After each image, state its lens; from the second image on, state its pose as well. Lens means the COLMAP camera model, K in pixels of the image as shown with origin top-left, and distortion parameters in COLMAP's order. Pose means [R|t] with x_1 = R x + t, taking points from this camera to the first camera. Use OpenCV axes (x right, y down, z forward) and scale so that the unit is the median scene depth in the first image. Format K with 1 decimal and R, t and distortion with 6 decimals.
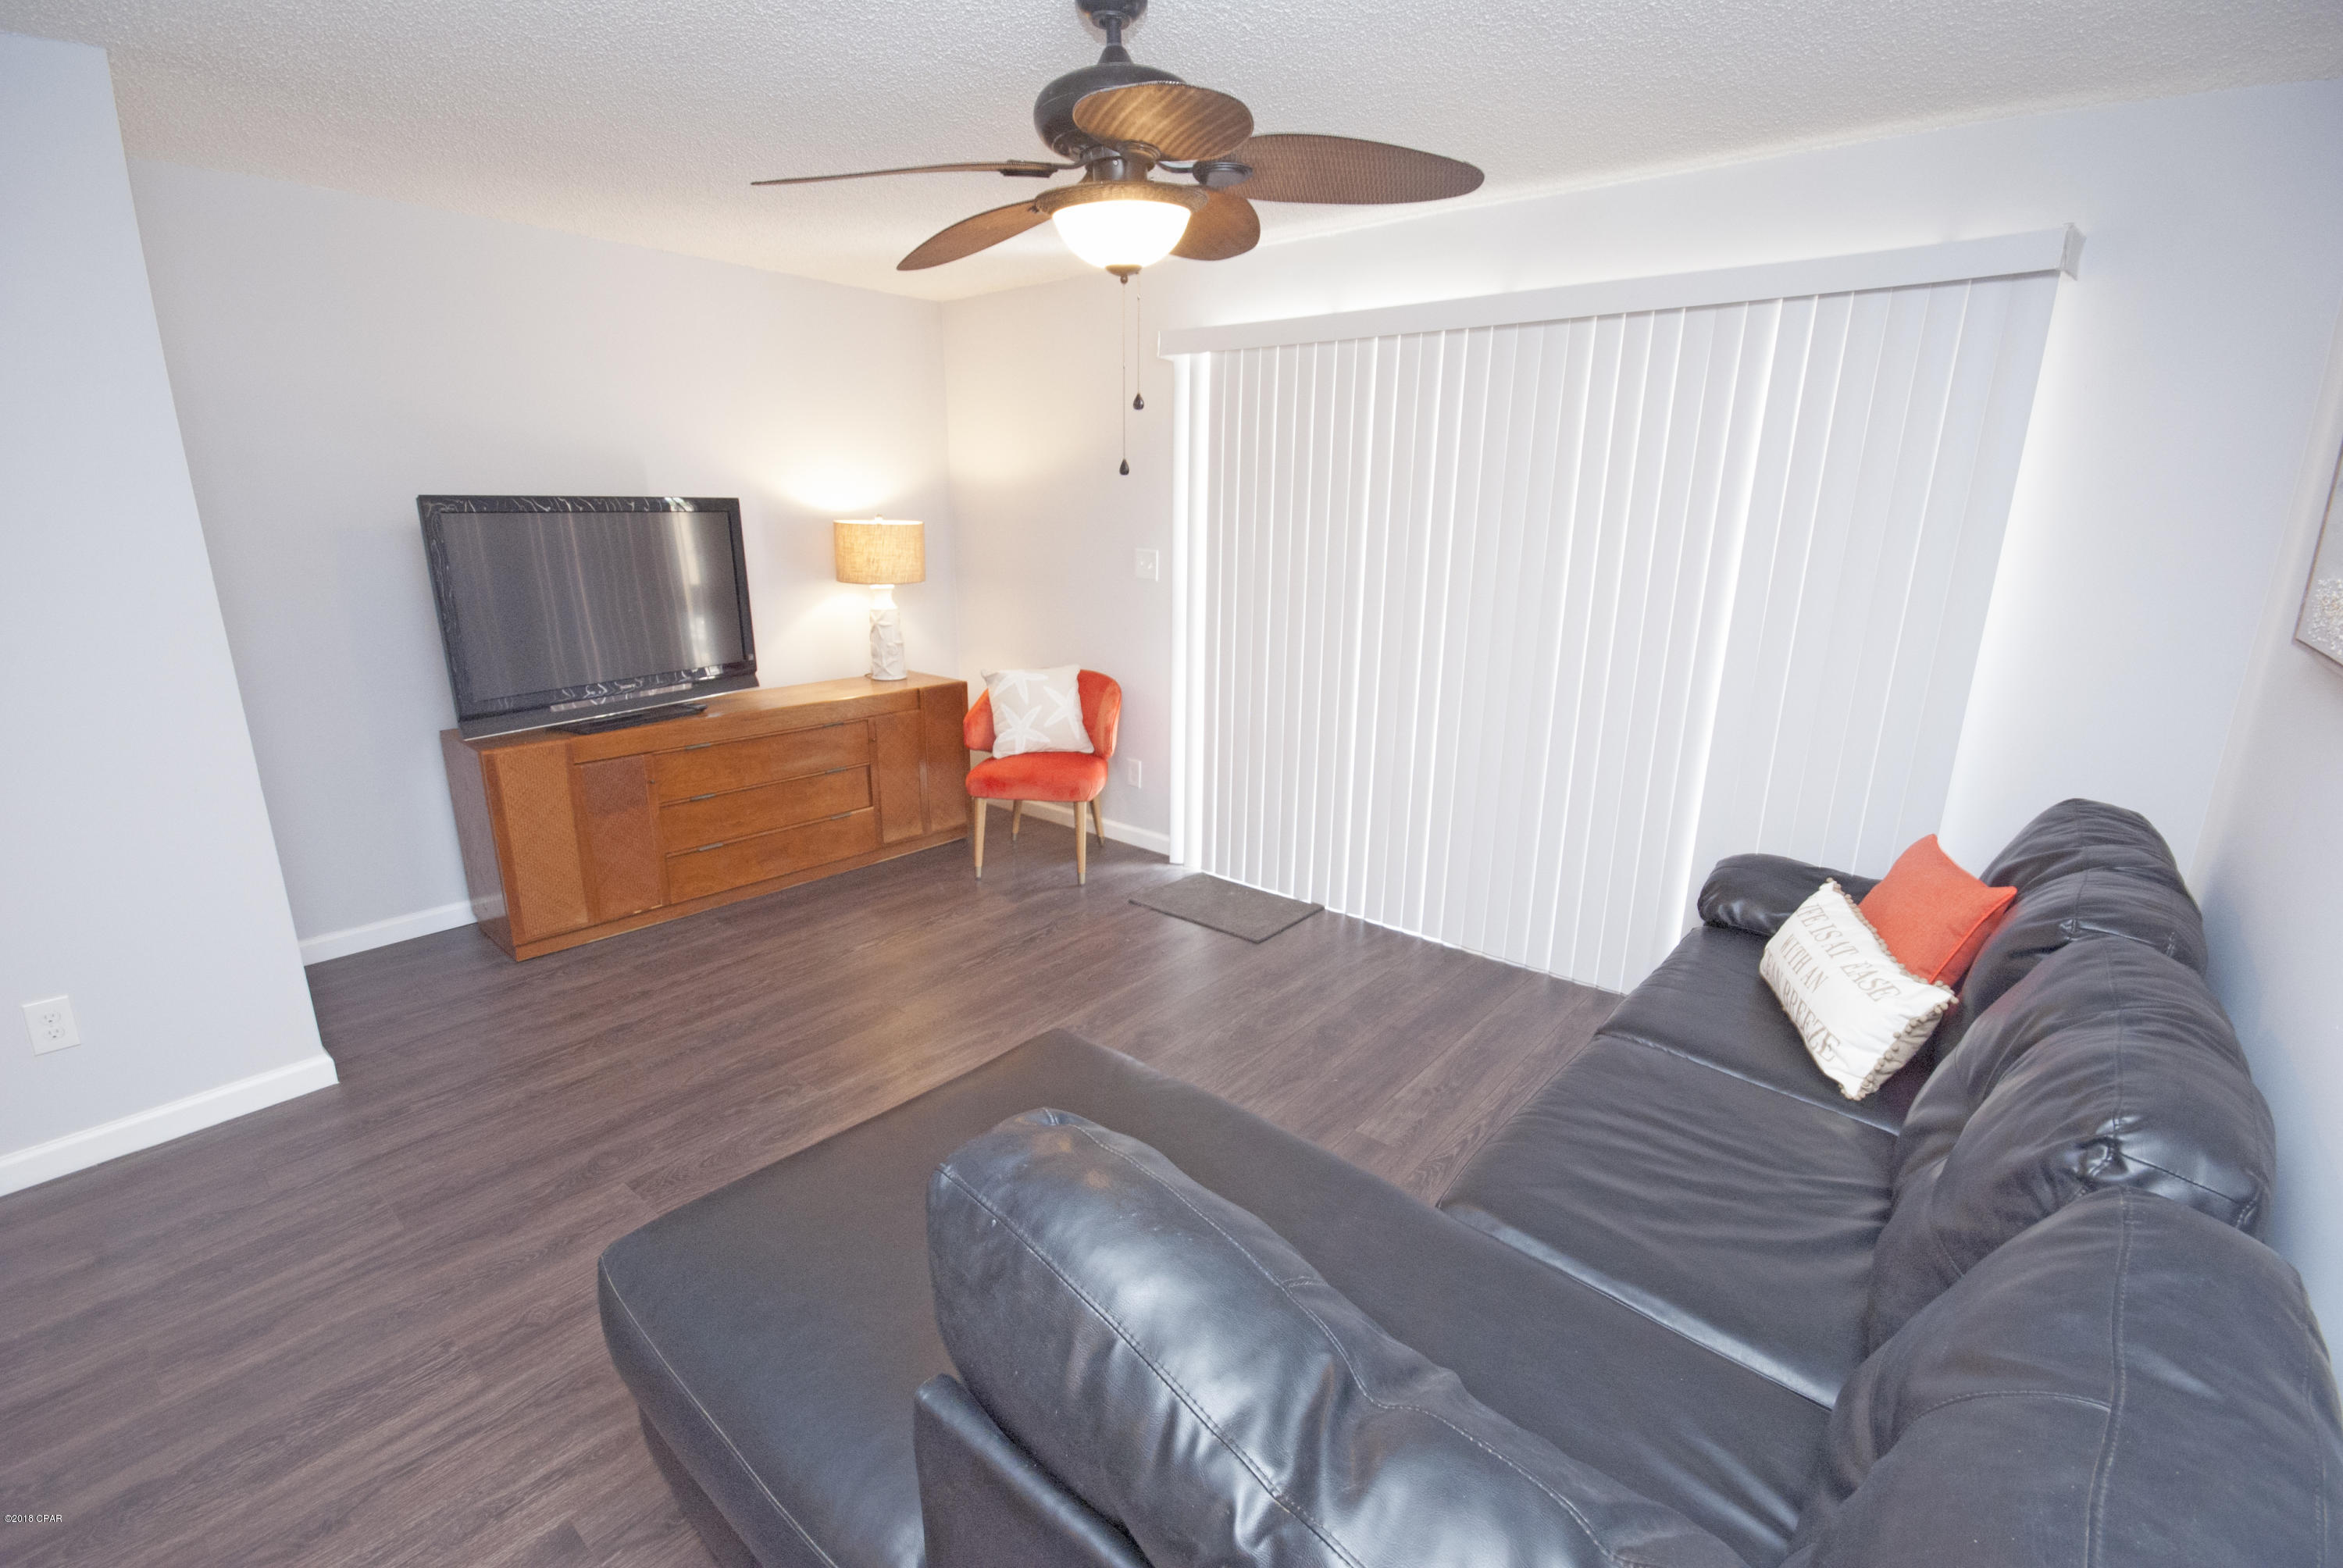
lens RADIAL K [[1031.3, 0, 1176.8], [0, 1031.3, 780.3], [0, 0, 1]] dist [0.000544, -0.004660]
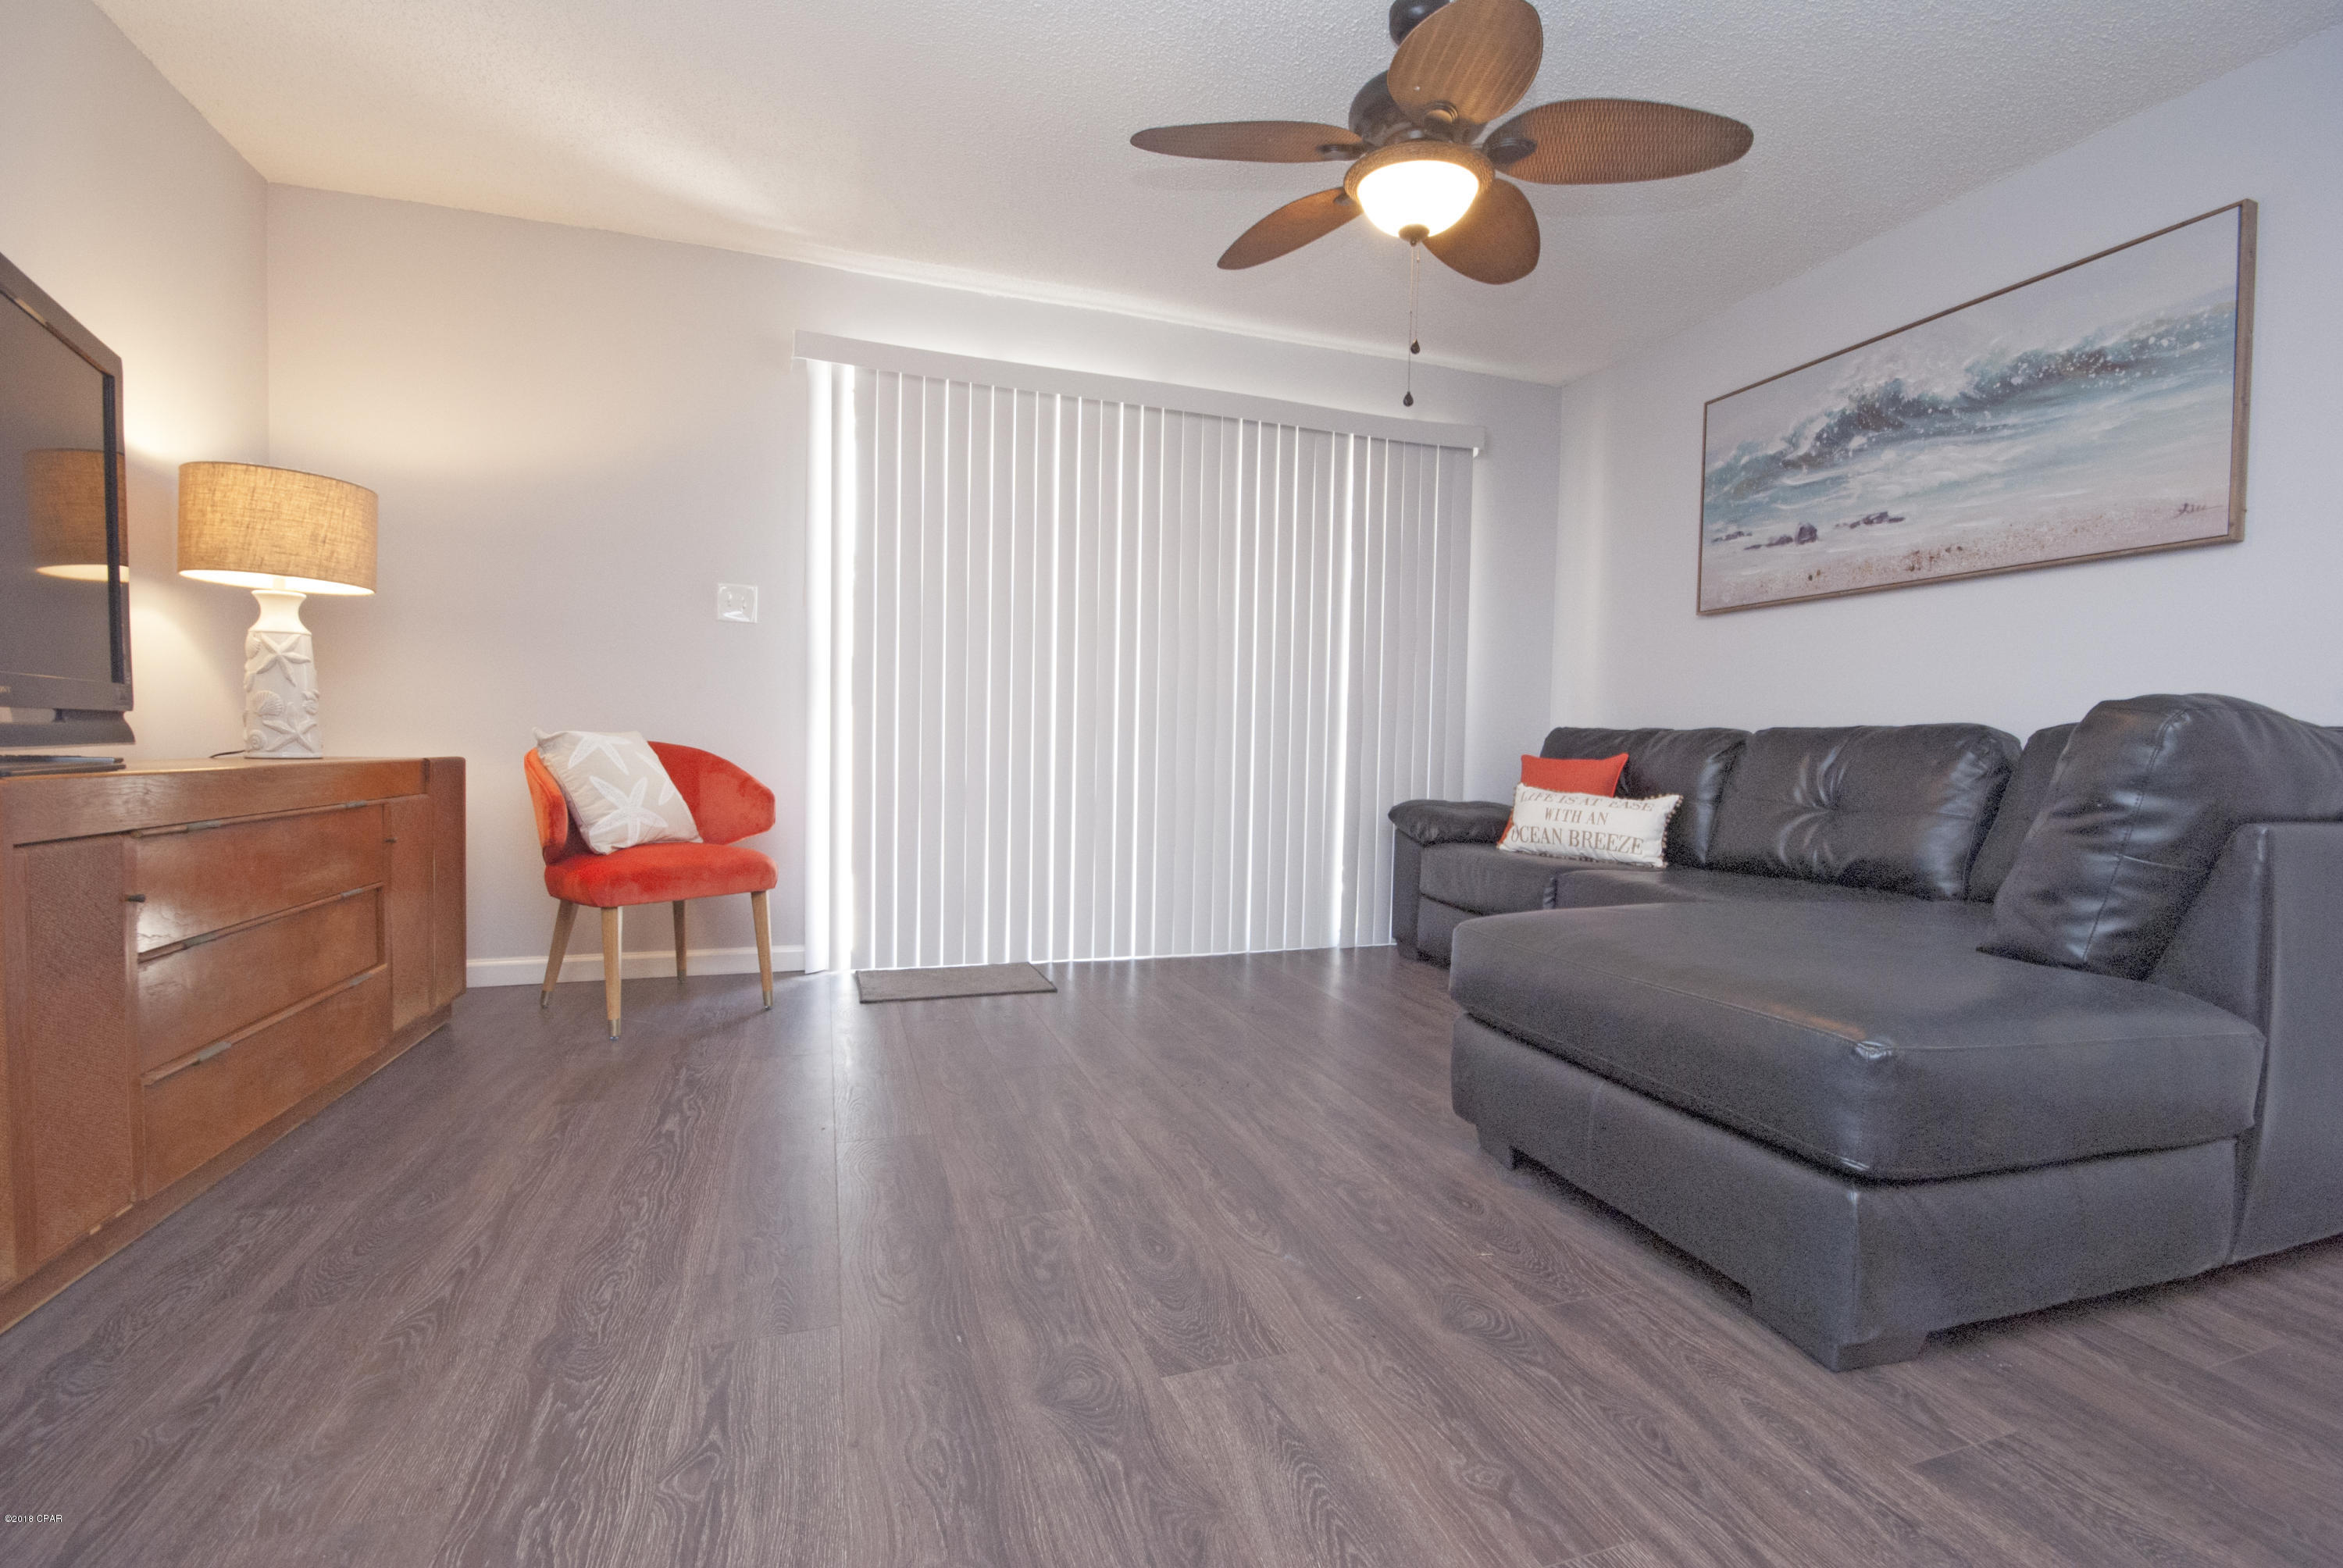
lens RADIAL K [[1031.3, 0, 1174.2], [0, 1031.3, 788.4], [0, 0, 1]] dist [0.000544, -0.004660]
pose [[0.522352, -0.040275, 0.851778, -0.656995], [0.209172, 0.974418, -0.082201, 0.082898], [-0.826677, 0.221106, 0.517414, 0.417300]]
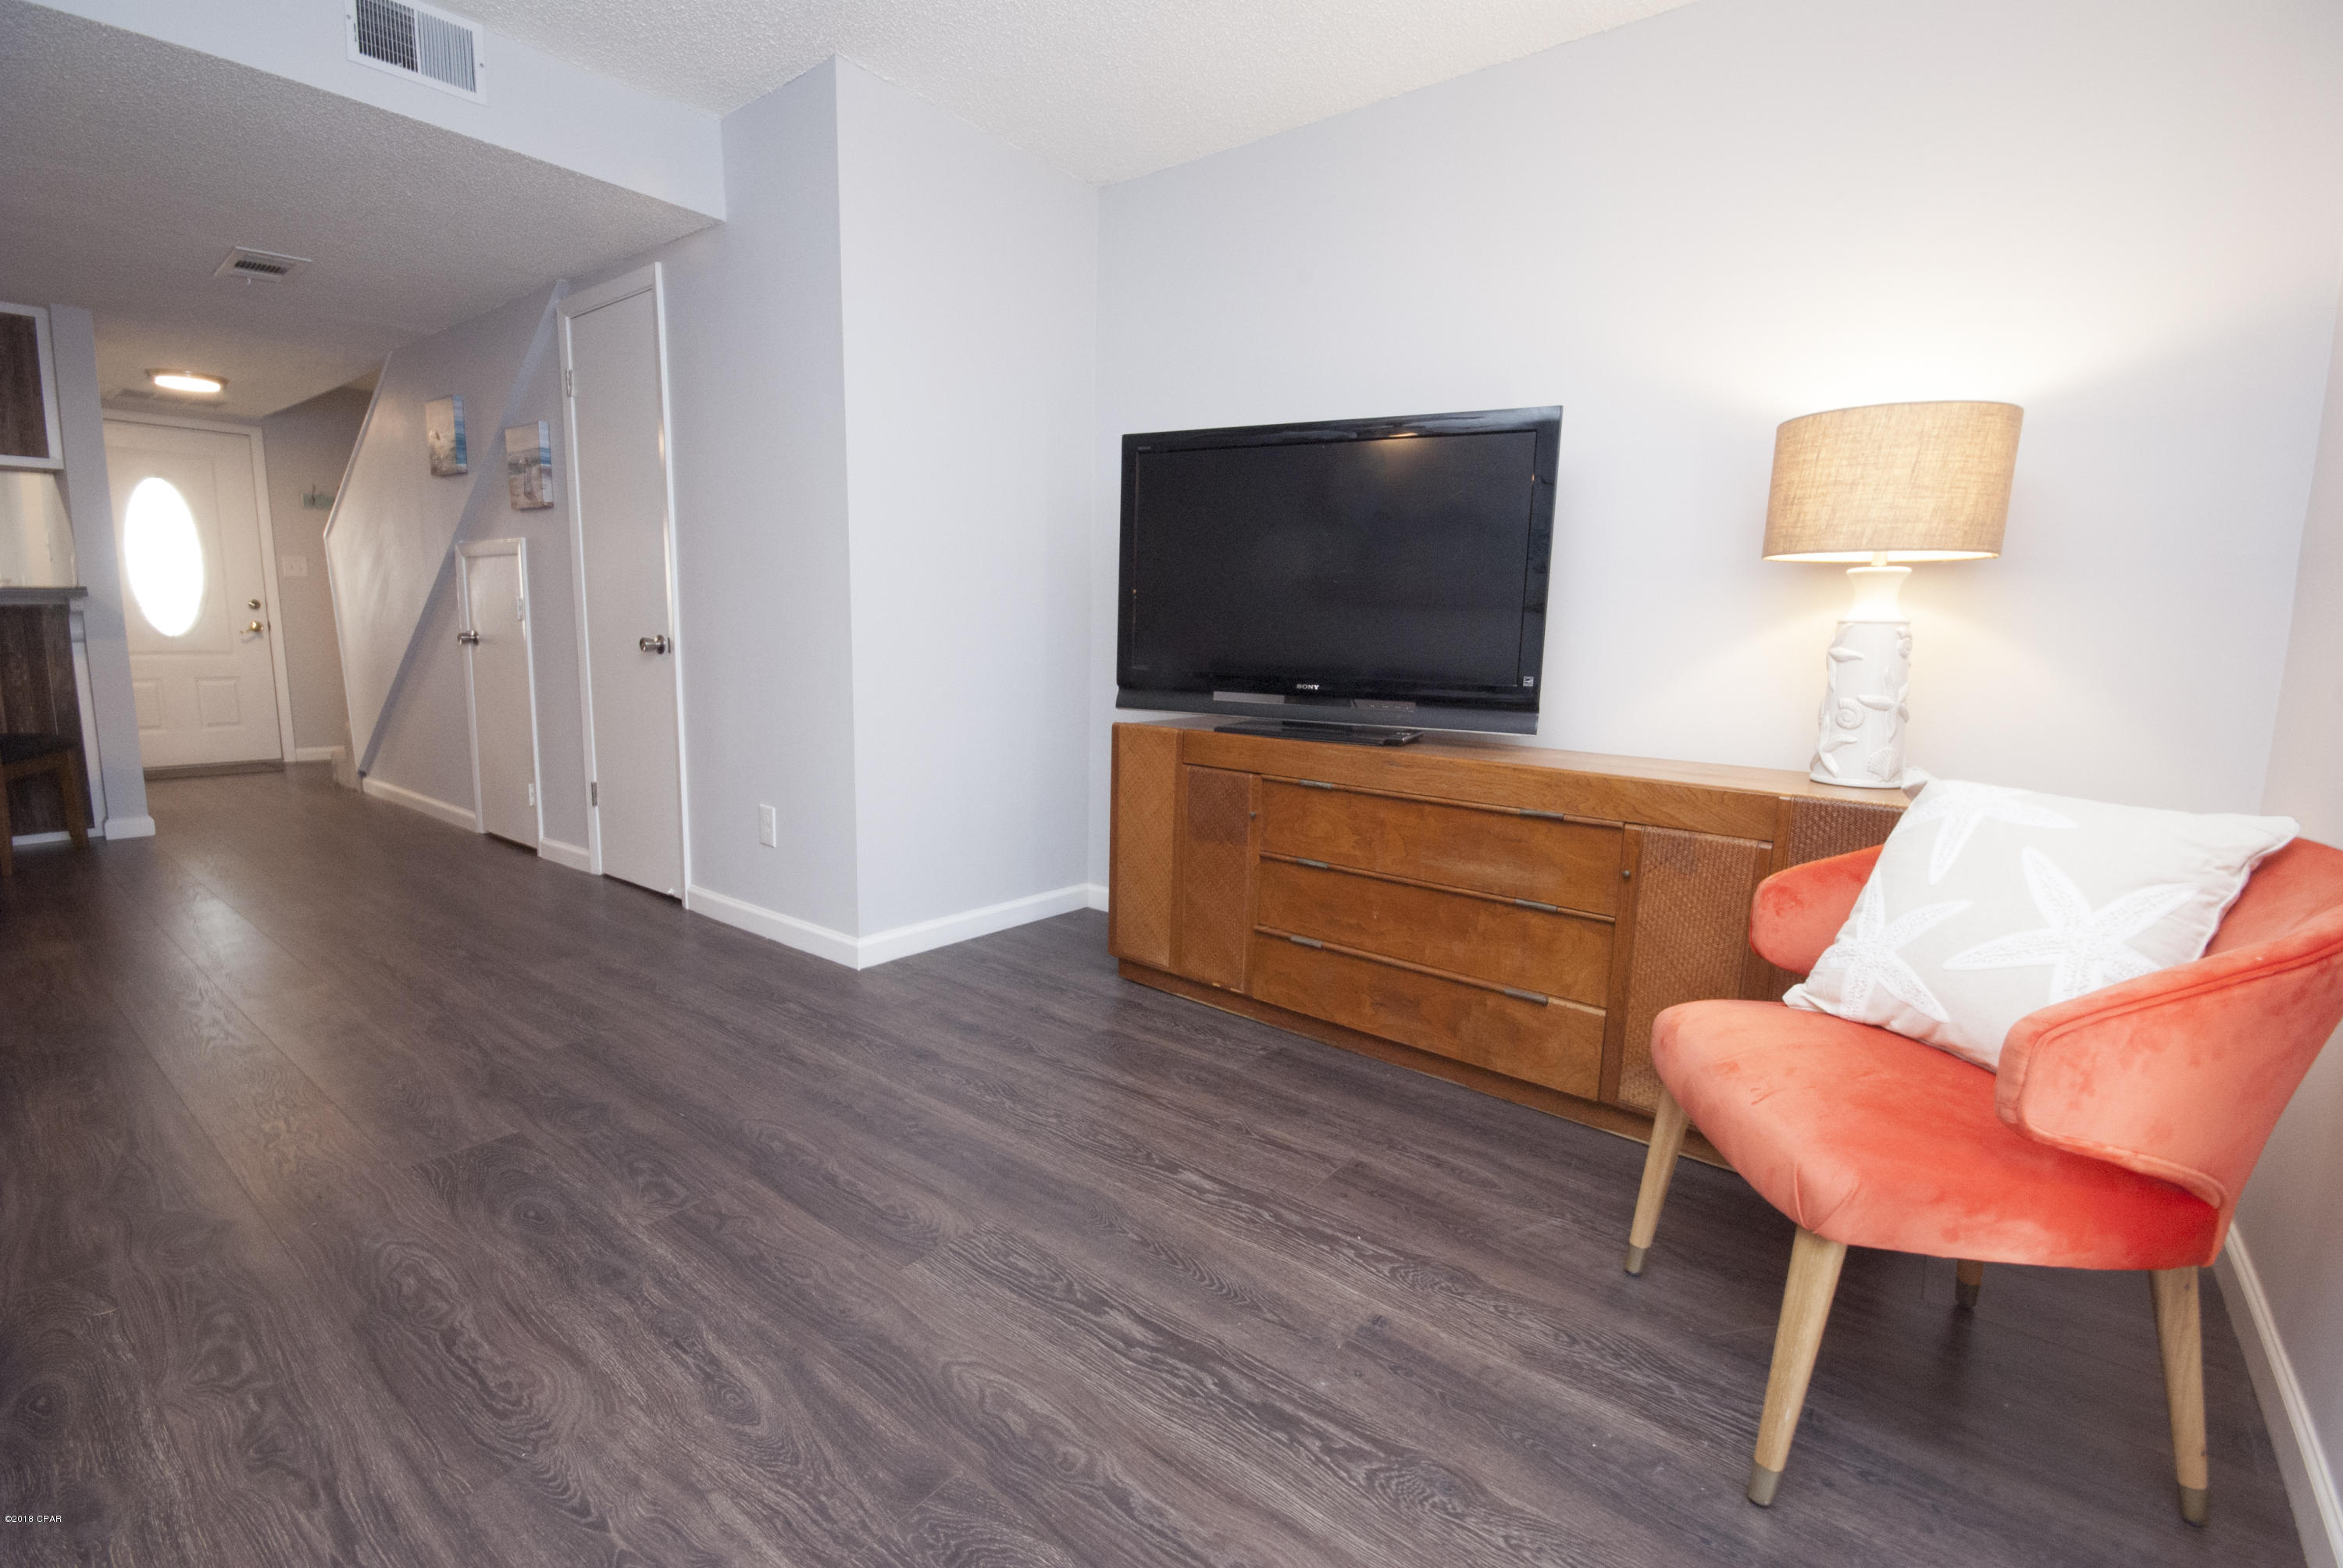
lens RADIAL K [[1031.3, 0, 1179.5], [0, 1031.3, 785.6], [0, 0, 1]] dist [0.000544, -0.004660]
pose [[0.037986, 0.136139, -0.989961, 0.188392], [-0.287053, 0.950408, 0.119685, -0.090179], [0.957161, 0.279625, 0.075181, 0.907551]]
